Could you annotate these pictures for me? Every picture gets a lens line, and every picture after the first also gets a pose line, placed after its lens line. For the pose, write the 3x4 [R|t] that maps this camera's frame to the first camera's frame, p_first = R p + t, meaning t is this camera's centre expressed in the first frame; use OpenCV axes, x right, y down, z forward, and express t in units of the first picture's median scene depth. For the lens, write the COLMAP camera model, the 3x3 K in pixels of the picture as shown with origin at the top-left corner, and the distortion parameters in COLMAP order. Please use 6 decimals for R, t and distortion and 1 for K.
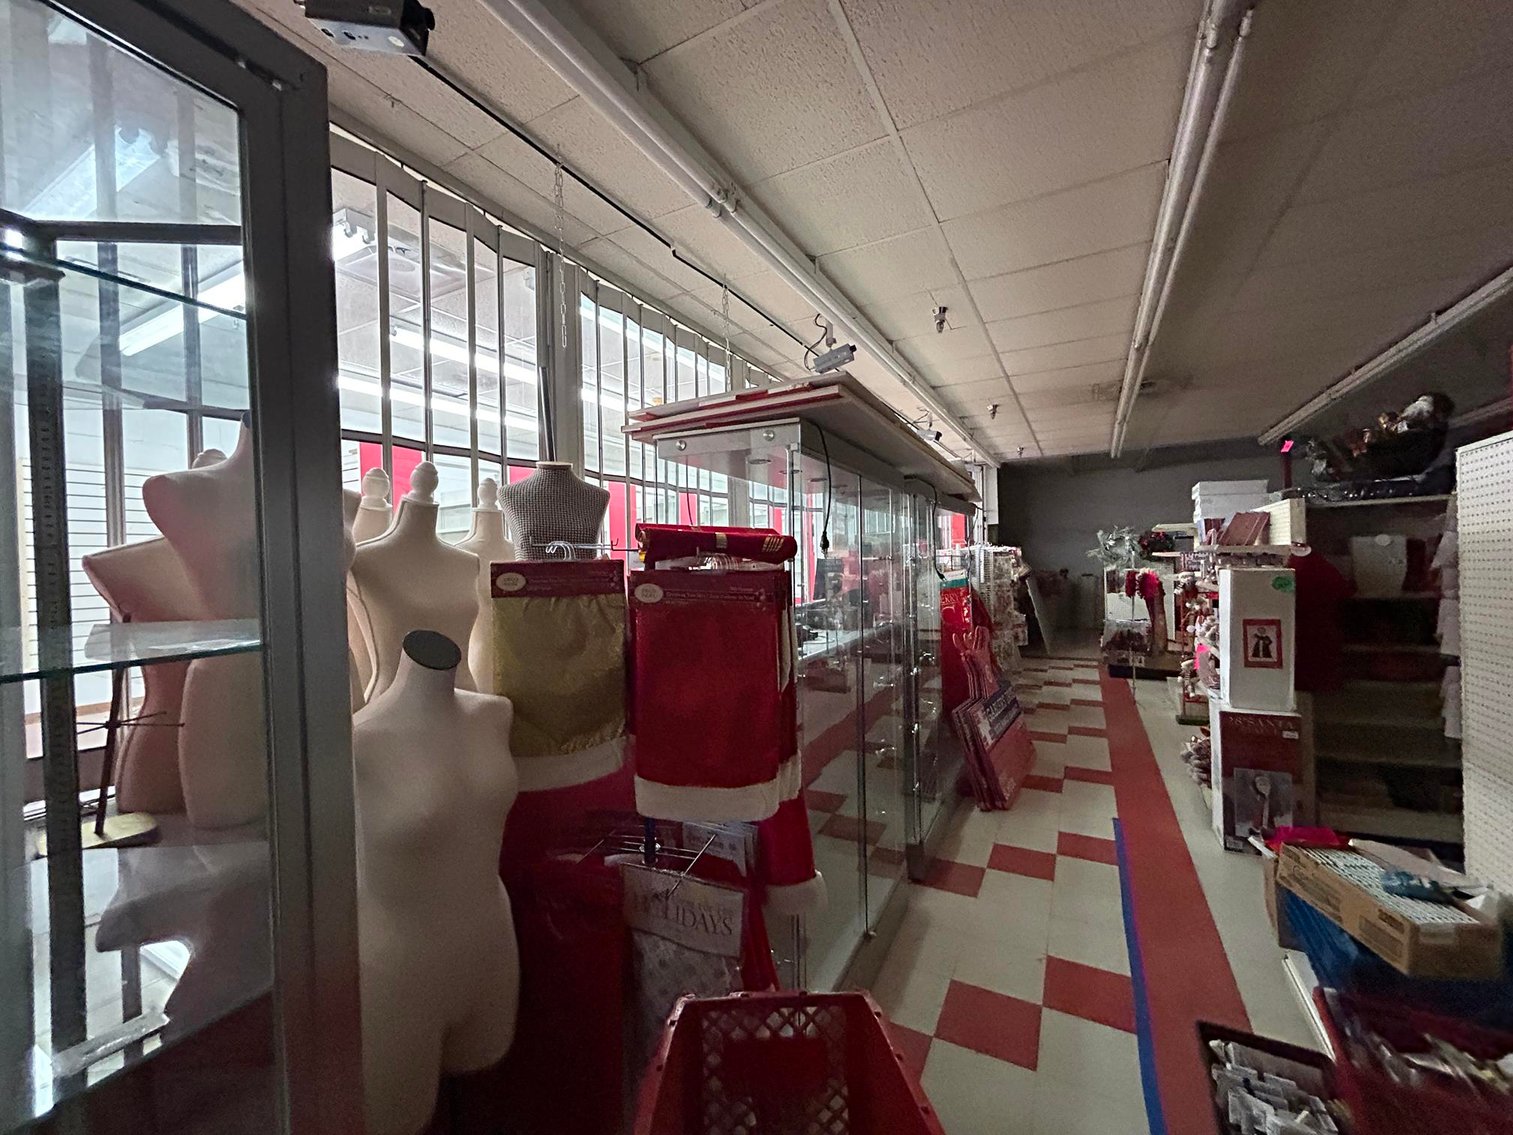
lens RADIAL K [[611.0, 0, 753.7], [0, 611.0, 567.6], [0, 0, 1]] dist [-0.000132, 0.000694]
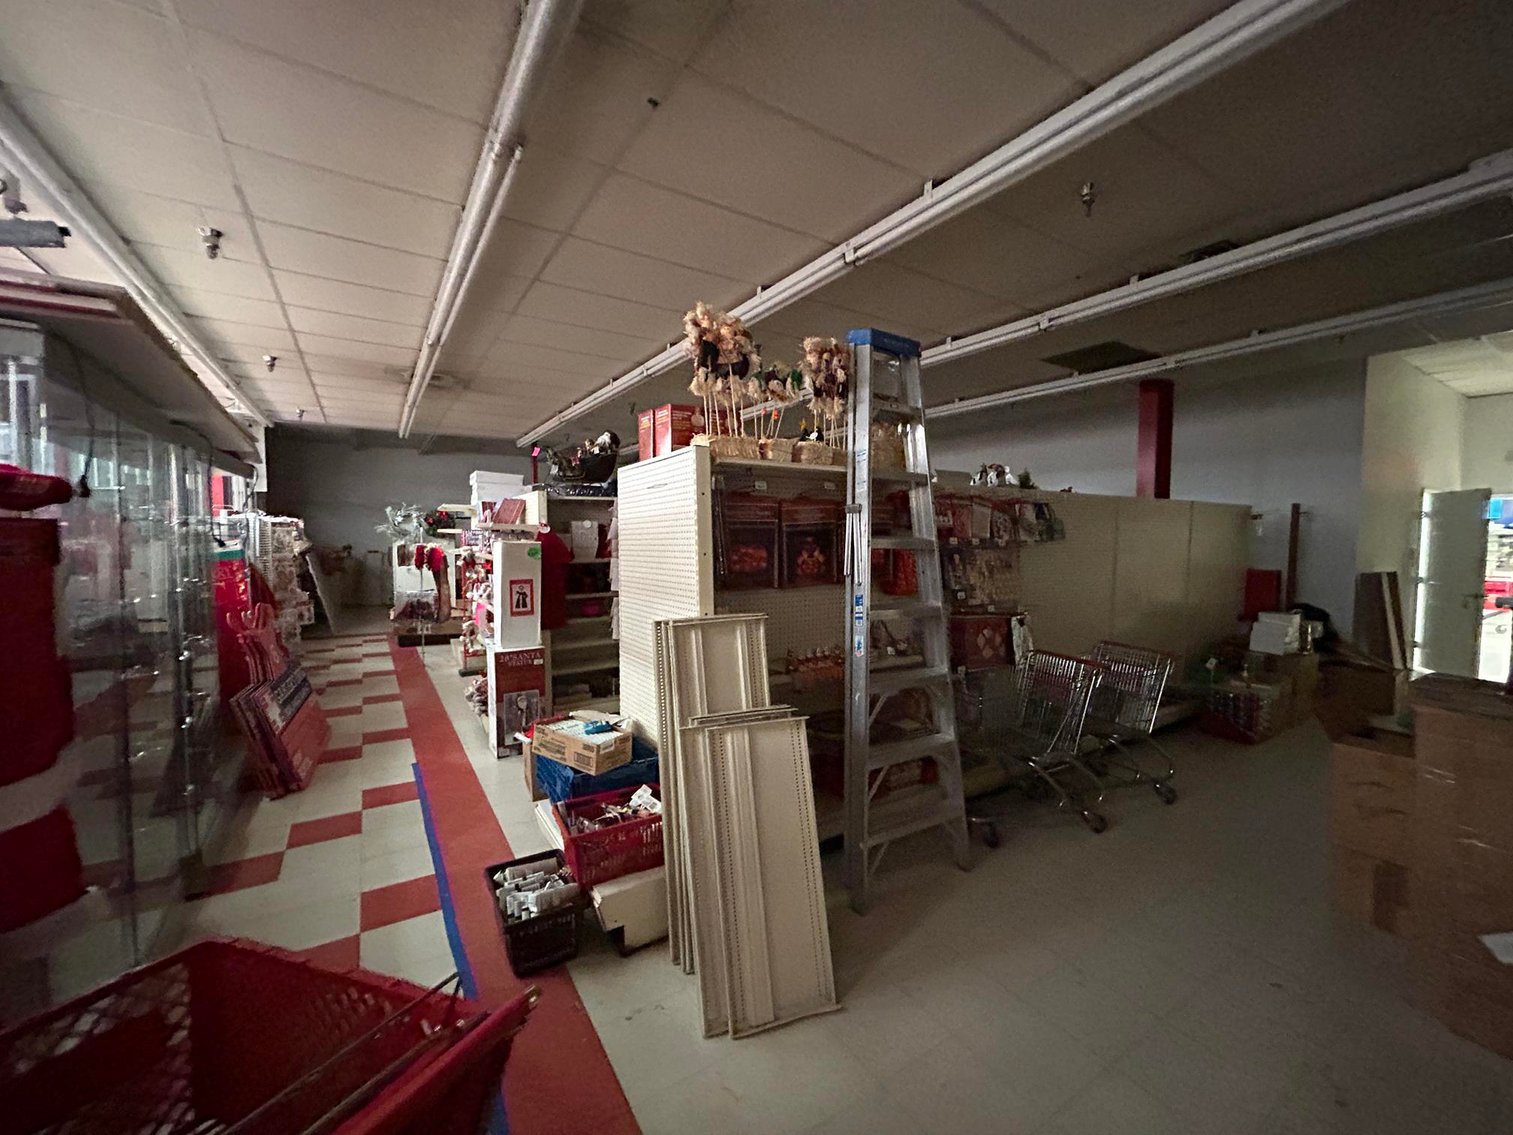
lens RADIAL K [[612.9, 0, 756.5], [0, 612.9, 567.5], [0, 0, 1]] dist [-0.002342, -0.000286]
pose [[0.482951, -0.019102, 0.875439, -0.075980], [-0.010142, 0.999573, 0.027406, 0.014012], [-0.875589, -0.022114, 0.482551, -0.078990]]
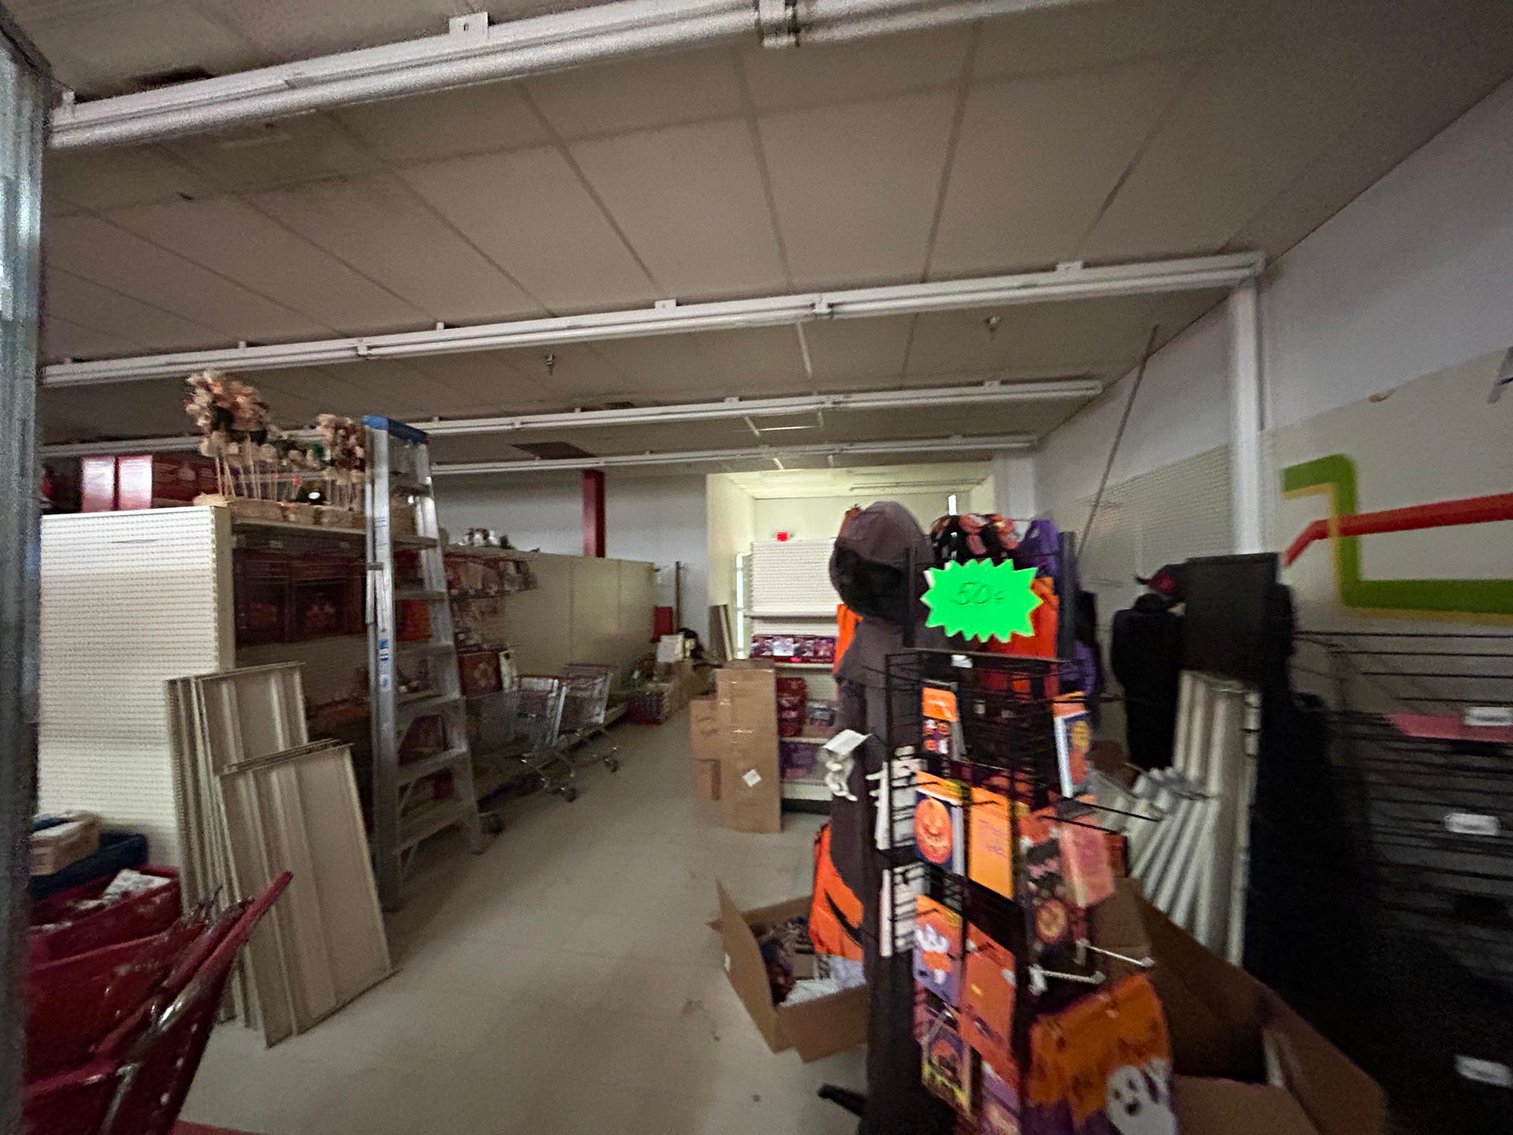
lens RADIAL K [[612.9, 0, 756.5], [0, 612.9, 567.5], [0, 0, 1]] dist [-0.002342, -0.000286]
pose [[-0.322587, 0.052843, 0.945064, -0.351126], [0.030197, 0.998507, -0.045524, 0.019069], [-0.946058, 0.013852, -0.323701, -0.053837]]
